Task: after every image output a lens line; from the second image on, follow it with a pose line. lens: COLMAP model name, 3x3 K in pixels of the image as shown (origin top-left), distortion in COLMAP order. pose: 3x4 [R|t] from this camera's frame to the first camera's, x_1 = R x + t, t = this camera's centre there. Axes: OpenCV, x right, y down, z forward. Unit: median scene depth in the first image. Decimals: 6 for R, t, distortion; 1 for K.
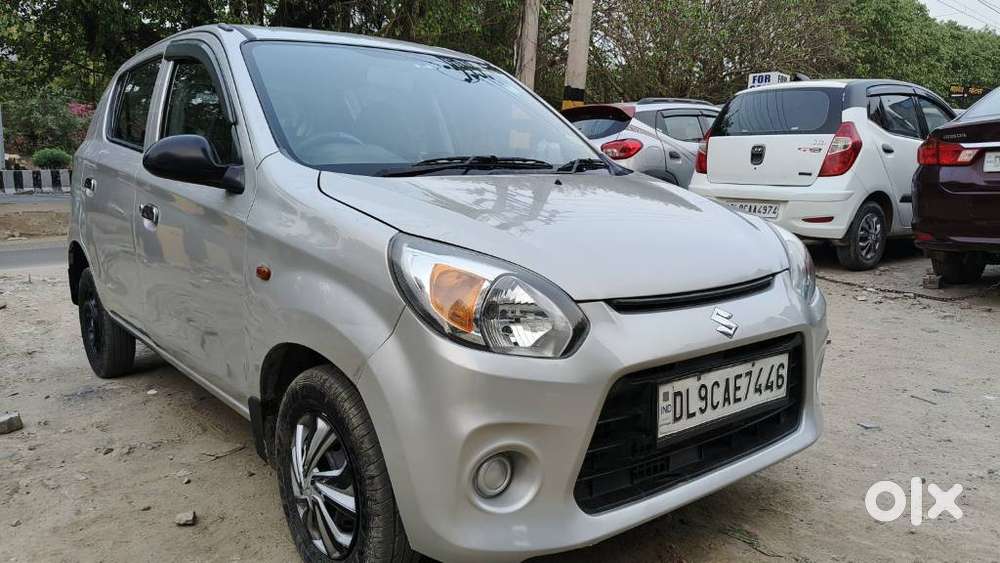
lens RADIAL K [[761.9, 0, 508.8], [0, 761.9, 273.7], [0, 0, 1]] dist [0.038110, -0.089430]
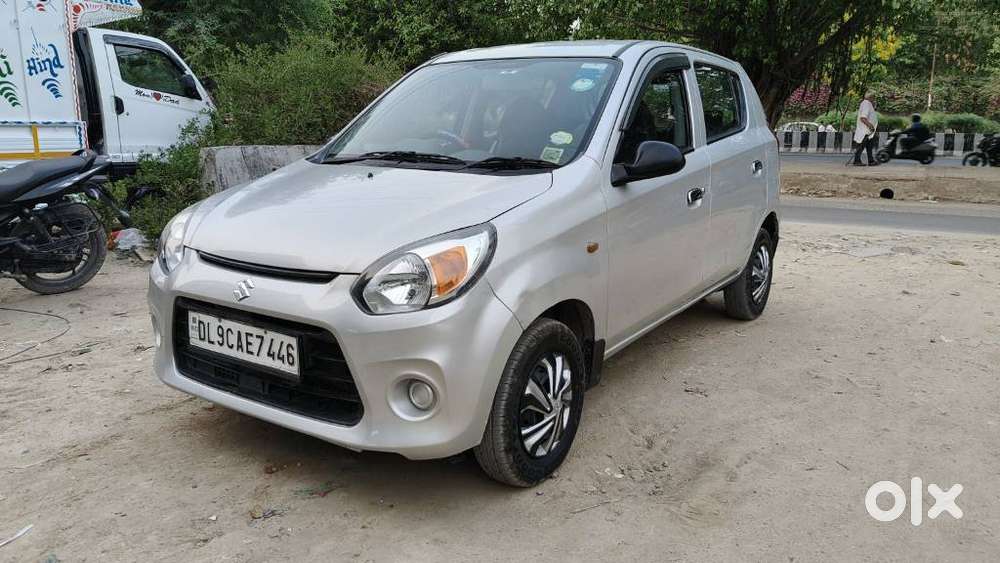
lens RADIAL K [[761.9, 0, 495.5], [0, 761.9, 279.8], [0, 0, 1]] dist [0.038110, -0.089430]
pose [[0.280290, 0.193632, -0.940183, 1.653260], [-0.137953, 0.977402, 0.160170, -0.224827], [0.949951, 0.084807, 0.300668, 1.025705]]
